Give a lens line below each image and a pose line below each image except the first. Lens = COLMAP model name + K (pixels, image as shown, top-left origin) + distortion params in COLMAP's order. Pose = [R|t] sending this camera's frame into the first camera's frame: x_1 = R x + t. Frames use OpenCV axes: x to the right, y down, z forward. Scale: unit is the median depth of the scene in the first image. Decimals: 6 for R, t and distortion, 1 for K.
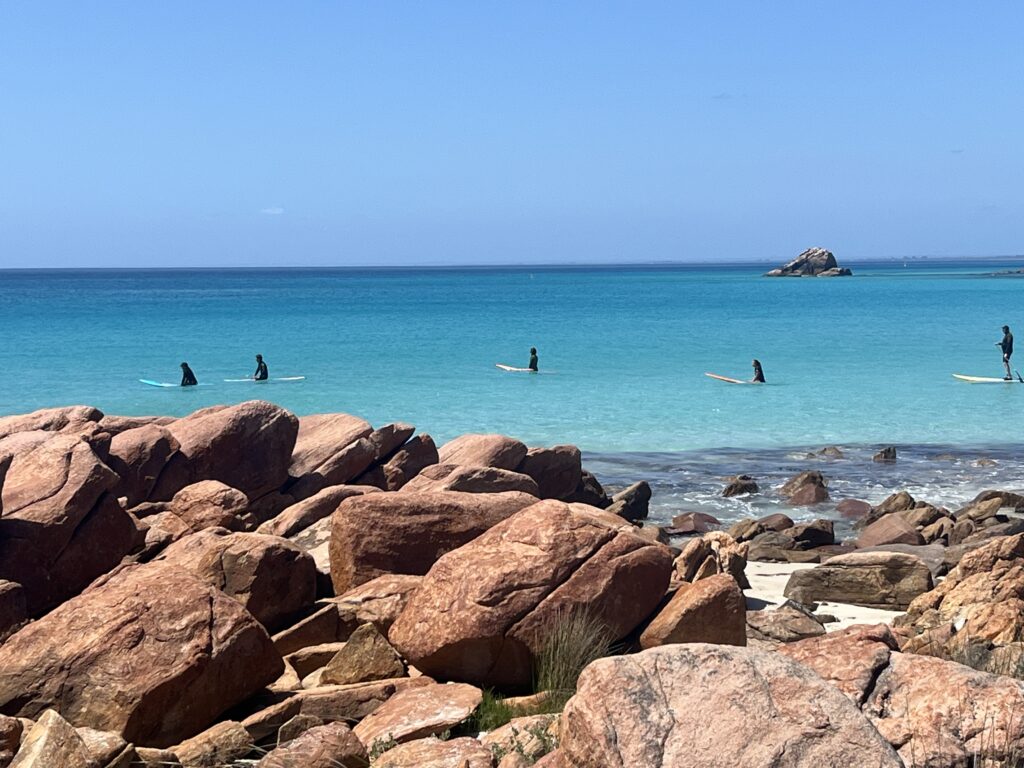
lens RADIAL K [[1930.2, 0, 512.0], [0, 1930.2, 383.1], [0, 0, 1]] dist [-0.016519, 0.000000]
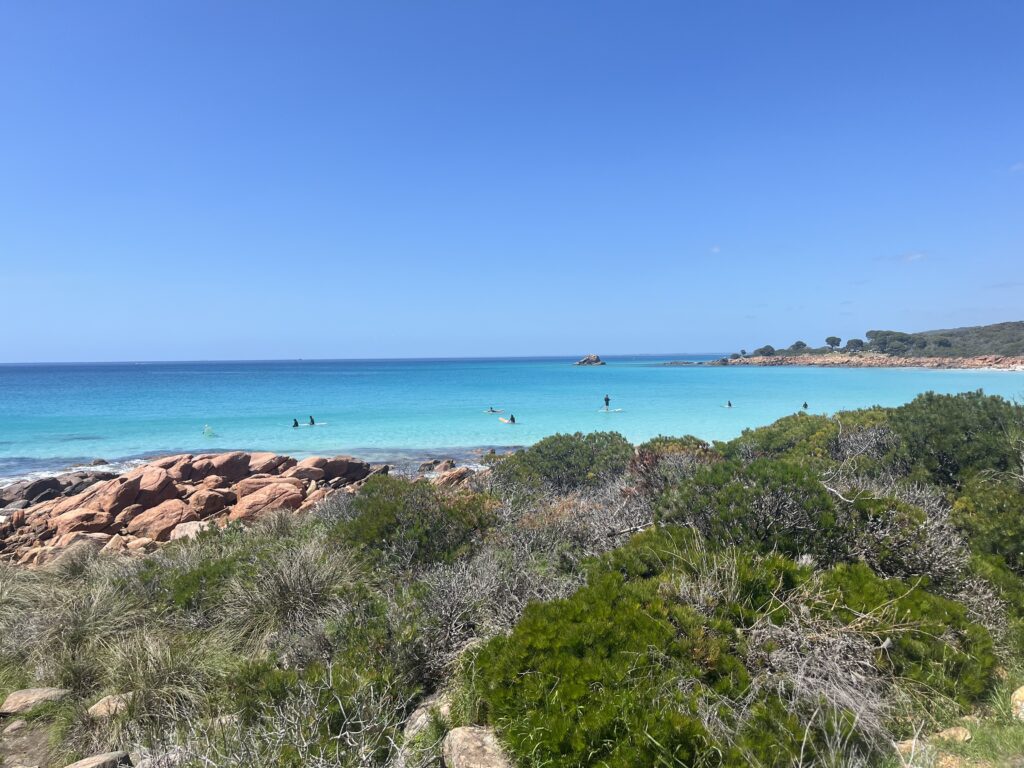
lens RADIAL K [[776.8, 0, 511.1], [0, 776.8, 385.7], [0, 0, 1]] dist [0.007965, 0.002548]
pose [[0.999773, -0.004383, 0.020836, 0.388393], [0.004830, 0.999758, -0.021443, -0.088212], [-0.020737, 0.021539, 0.999553, -0.559712]]
